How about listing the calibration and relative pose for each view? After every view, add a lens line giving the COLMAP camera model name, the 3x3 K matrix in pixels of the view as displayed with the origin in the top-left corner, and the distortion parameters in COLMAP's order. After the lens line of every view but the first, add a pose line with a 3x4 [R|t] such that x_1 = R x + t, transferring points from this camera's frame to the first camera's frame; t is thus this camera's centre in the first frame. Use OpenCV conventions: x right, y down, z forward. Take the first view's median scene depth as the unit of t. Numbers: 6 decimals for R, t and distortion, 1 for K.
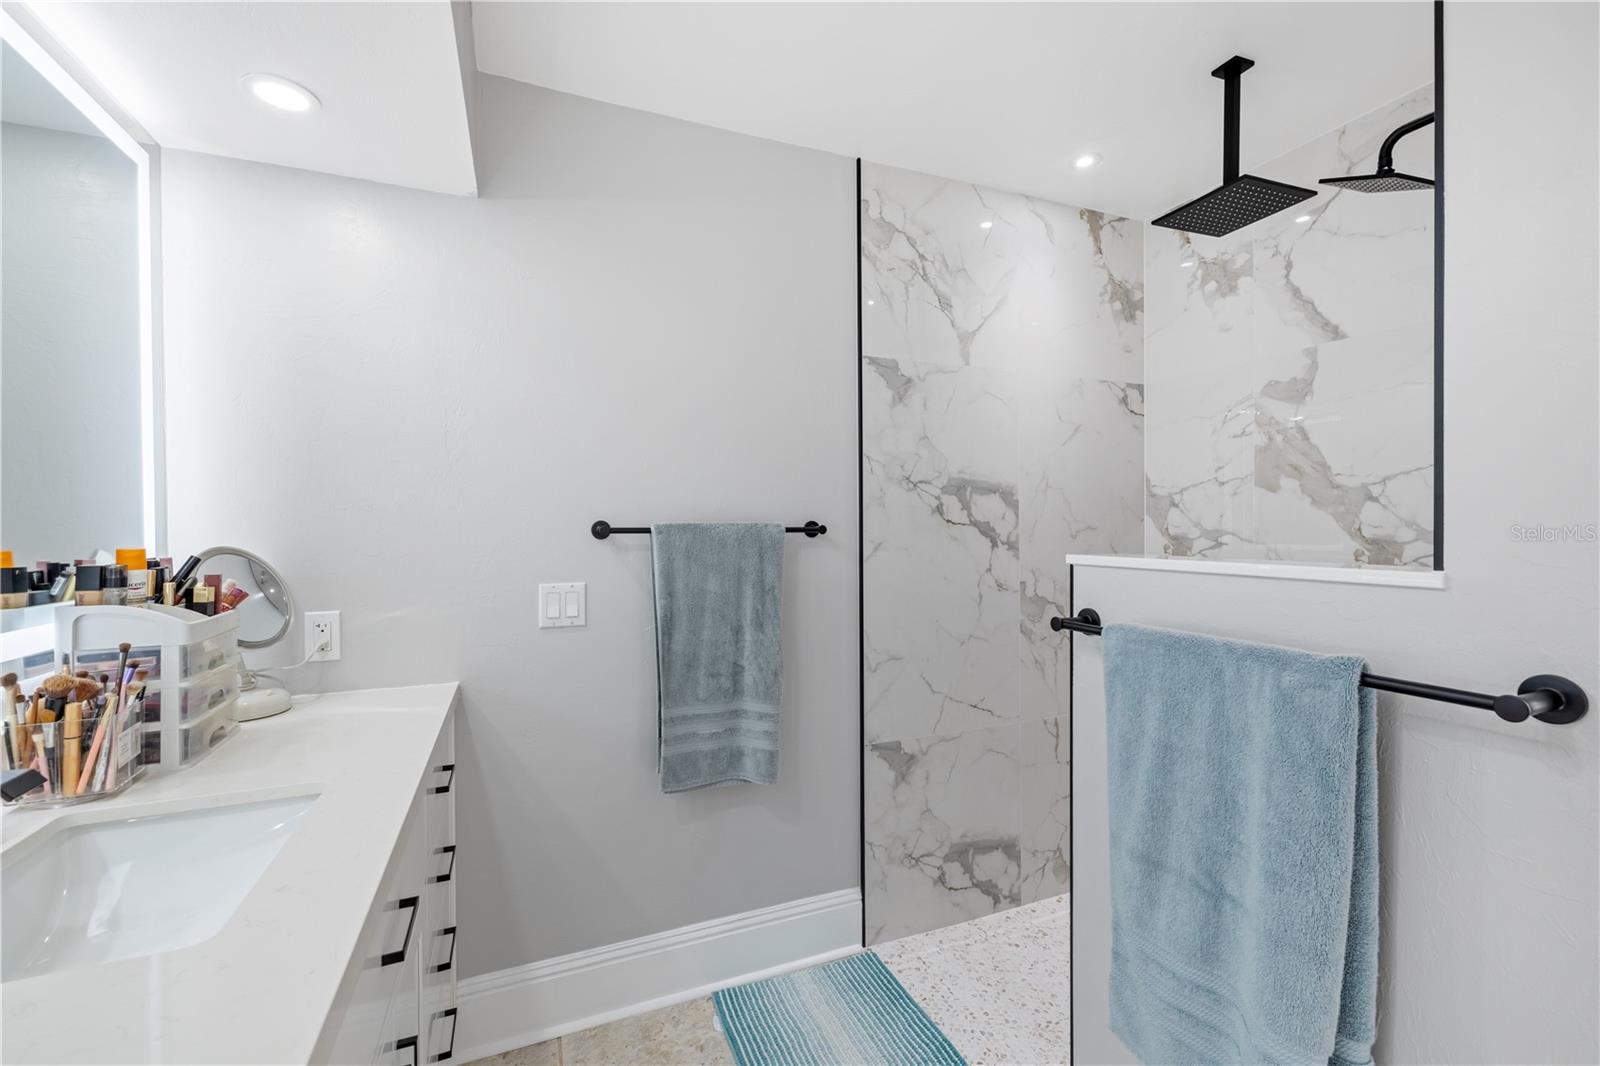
lens RADIAL K [[675.8, 0, 797.0], [0, 675.8, 533.1], [0, 0, 1]] dist [0.014807, 0.000169]
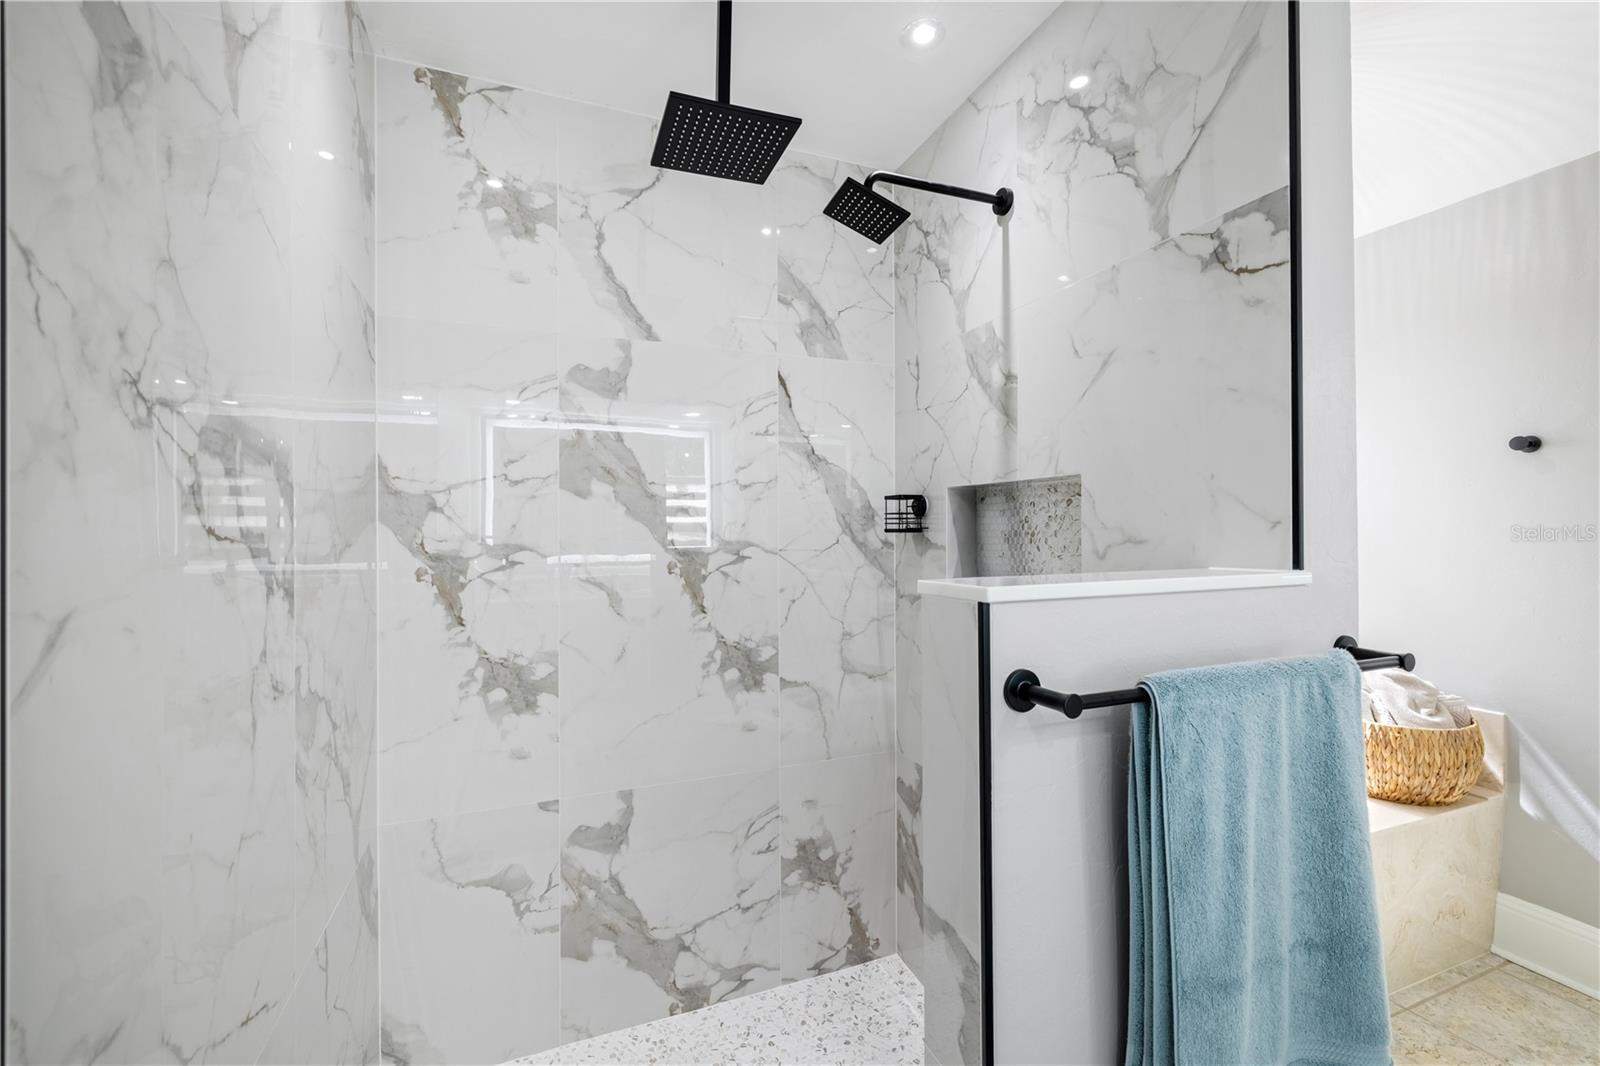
lens RADIAL K [[675.8, 0, 801.4], [0, 675.8, 525.8], [0, 0, 1]] dist [0.014807, 0.000169]
pose [[0.012839, 0.011990, 0.999846, -0.130558], [0.018678, 0.999751, -0.012228, -0.011142], [-0.999743, 0.018832, 0.012612, 0.743489]]
